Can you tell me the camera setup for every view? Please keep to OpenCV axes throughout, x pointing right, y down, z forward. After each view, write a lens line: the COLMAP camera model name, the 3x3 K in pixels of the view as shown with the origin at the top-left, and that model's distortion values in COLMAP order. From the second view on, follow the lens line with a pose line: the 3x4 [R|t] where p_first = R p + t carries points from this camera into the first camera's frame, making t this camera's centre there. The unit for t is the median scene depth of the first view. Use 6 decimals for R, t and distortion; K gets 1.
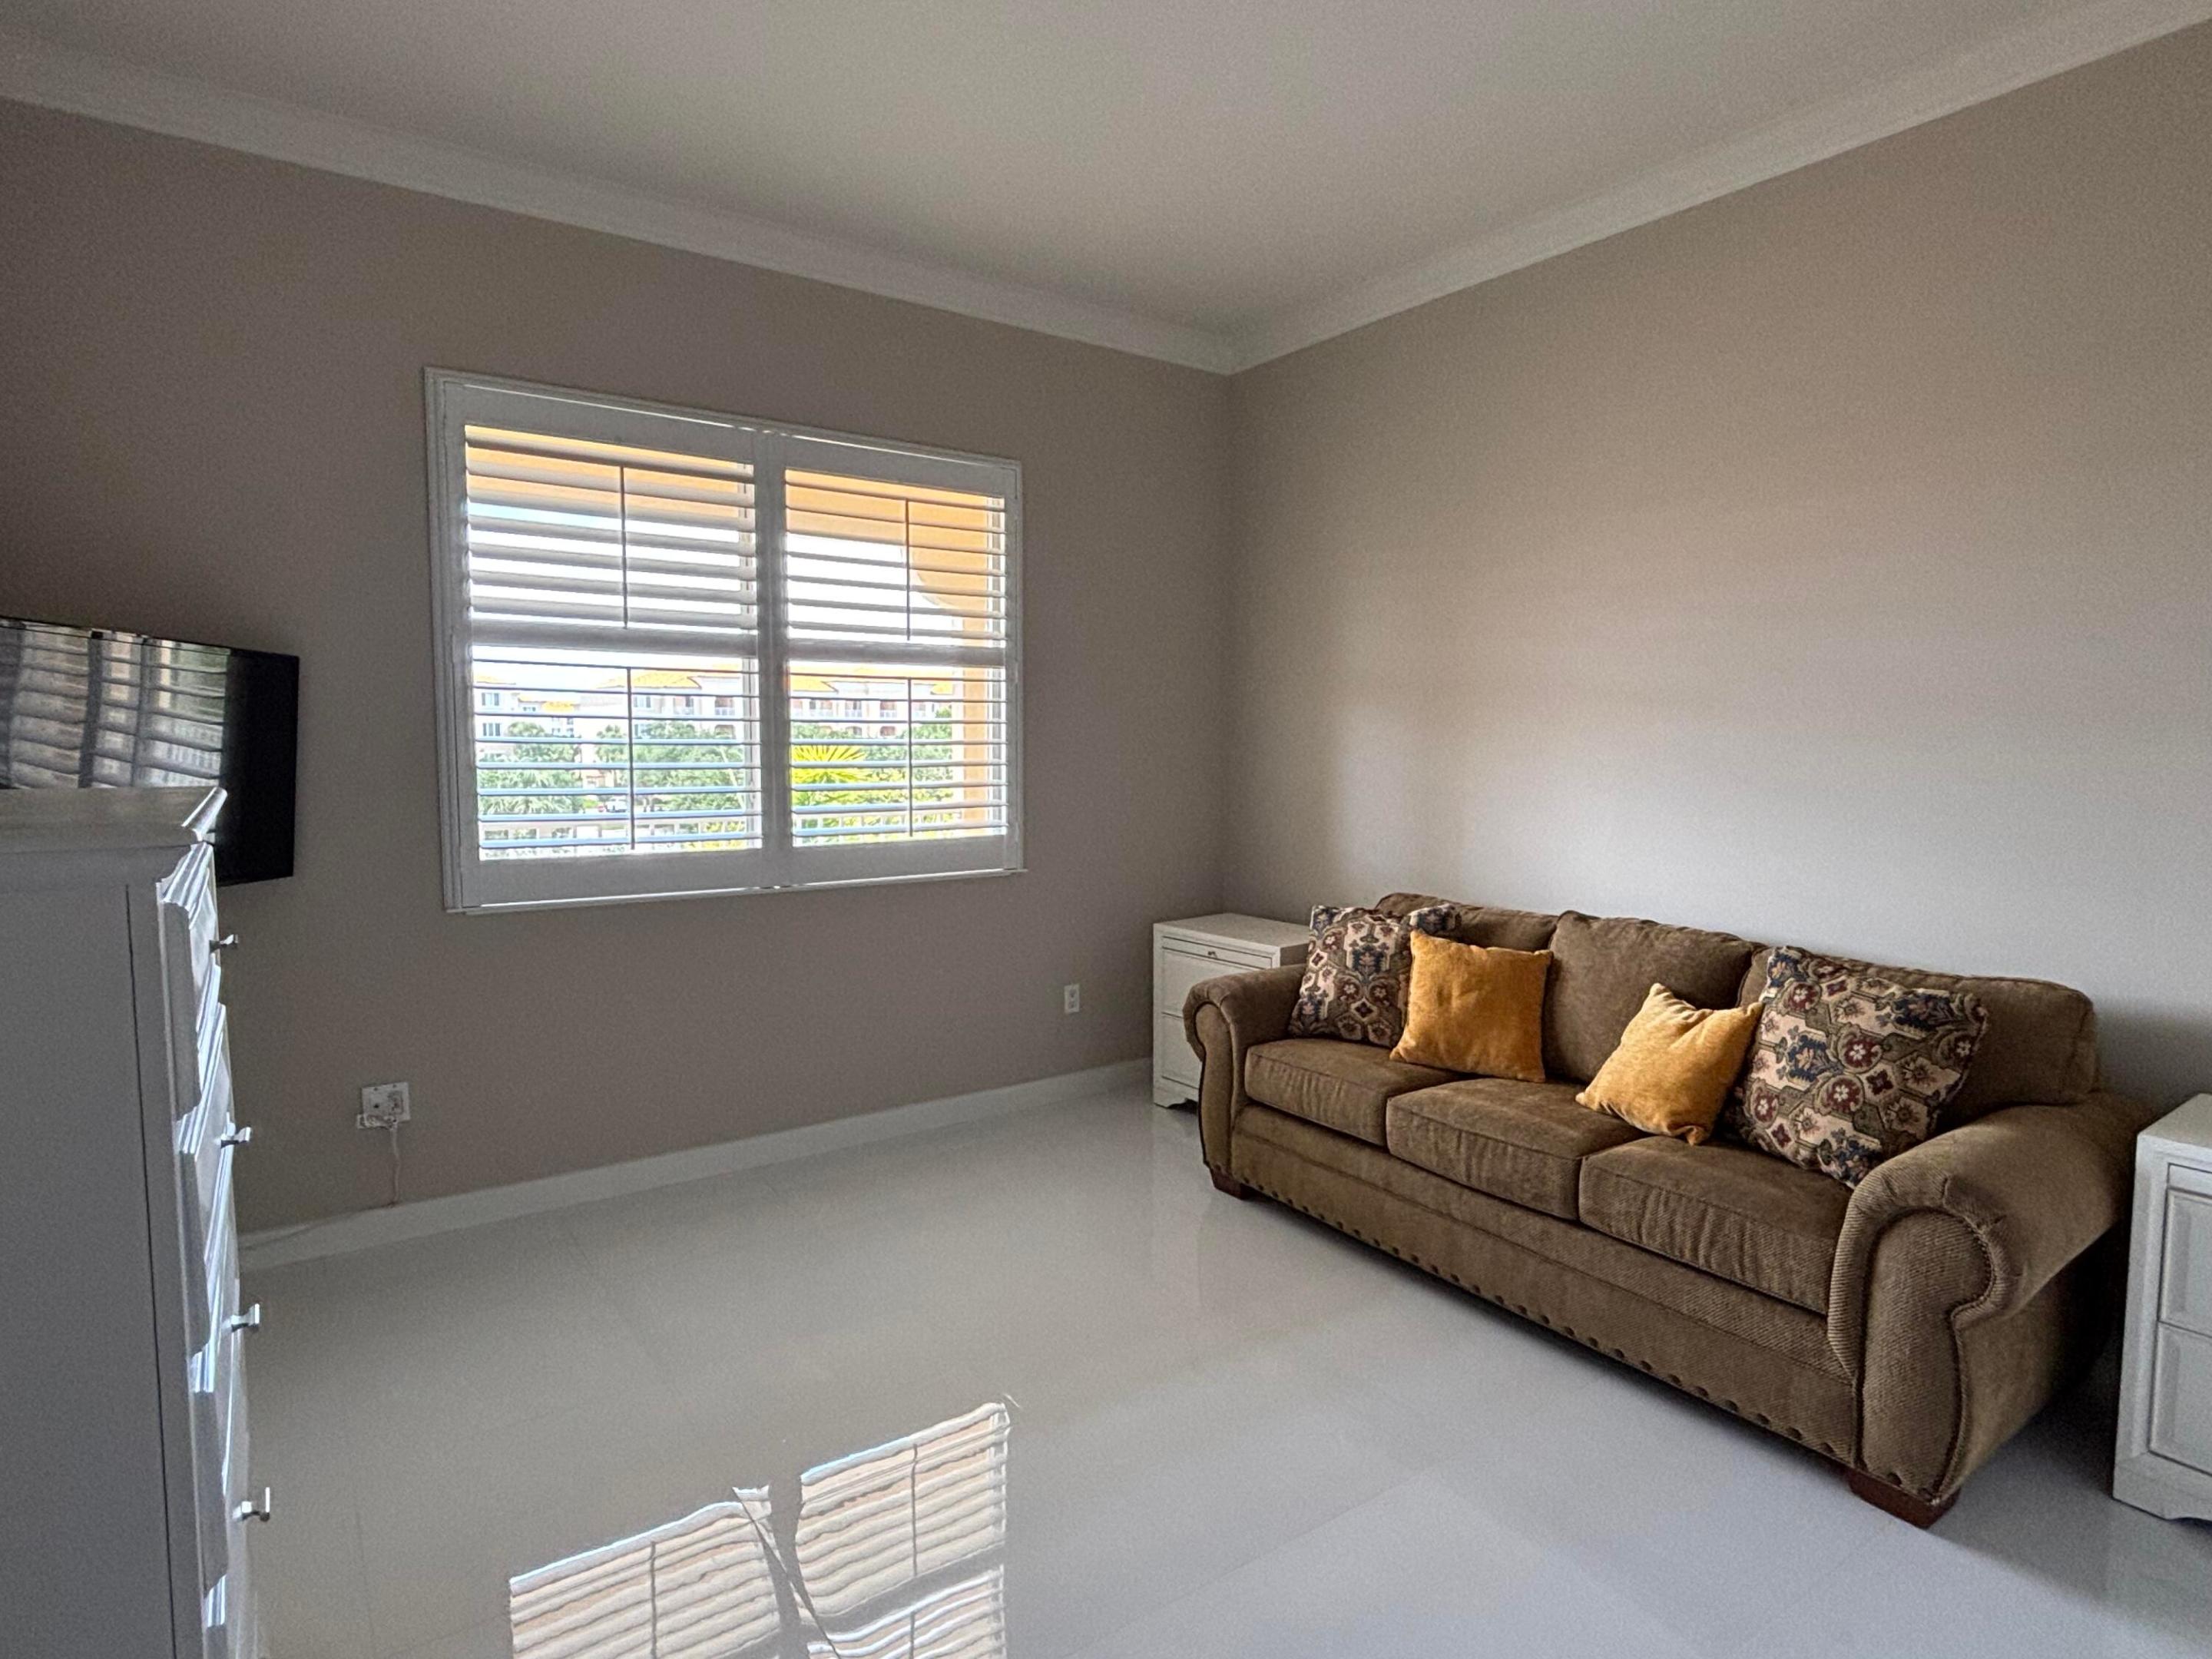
lens RADIAL K [[1188.9, 0, 1102.0], [0, 1188.9, 826.1], [0, 0, 1]] dist [0.004501, -0.000070]
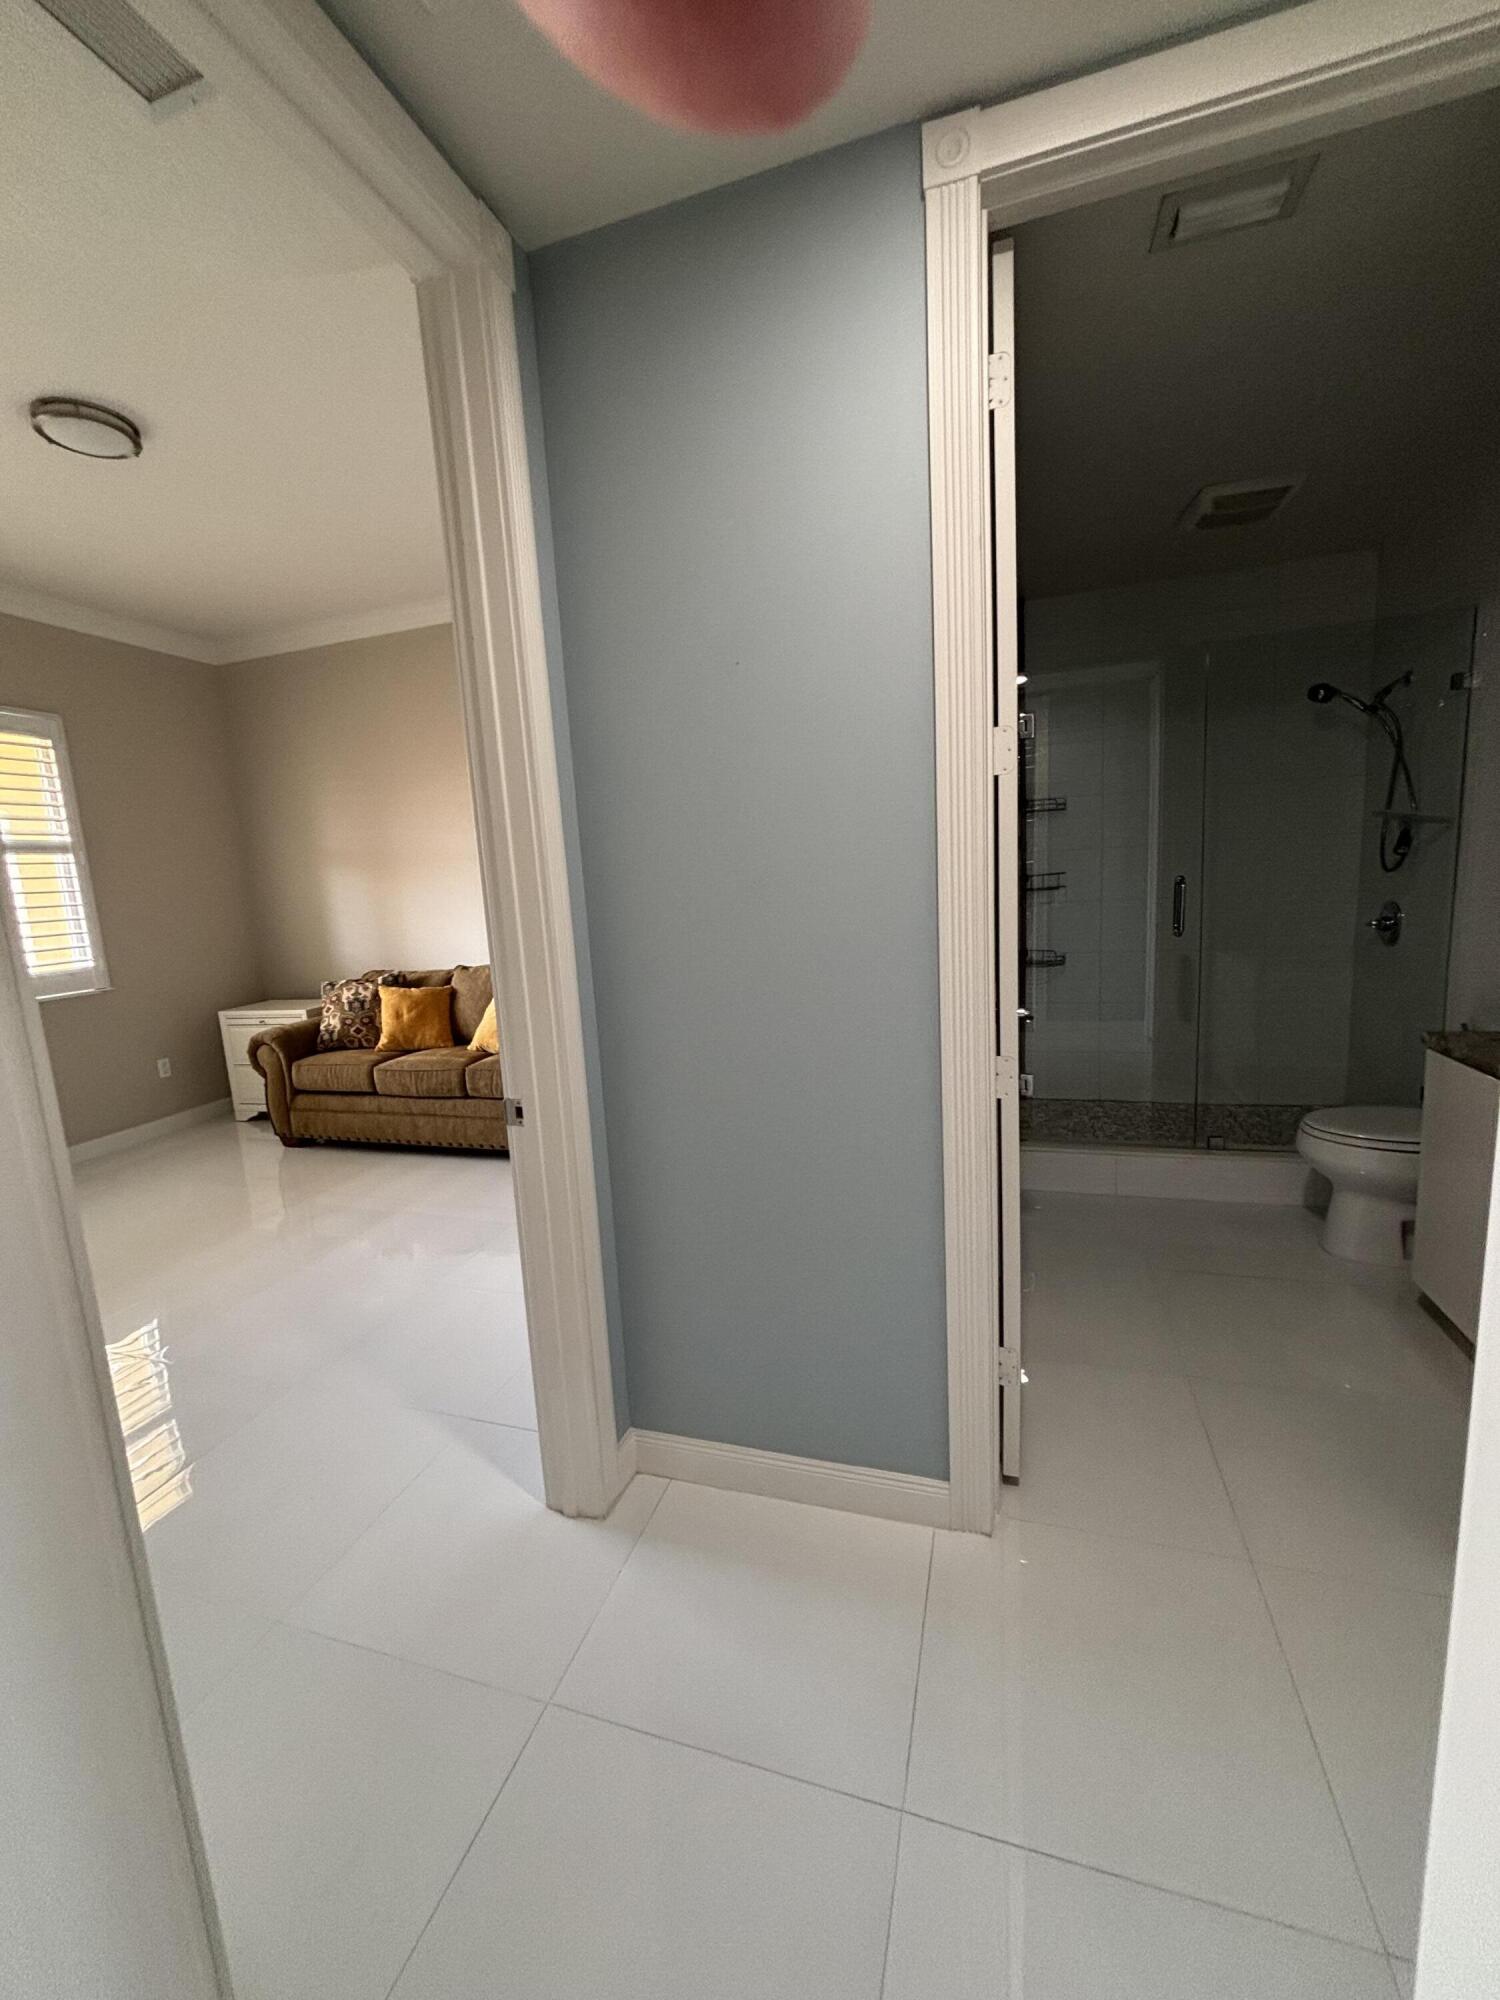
lens RADIAL K [[806.8, 0, 747.9], [0, 806.8, 1011.1], [0, 0, 1]] dist [0.000160, -0.000080]
pose [[0.798332, -0.142990, 0.584995, -0.028858], [0.108431, 0.989657, 0.093927, 0.070078], [-0.592375, -0.011553, 0.805579, -0.387489]]
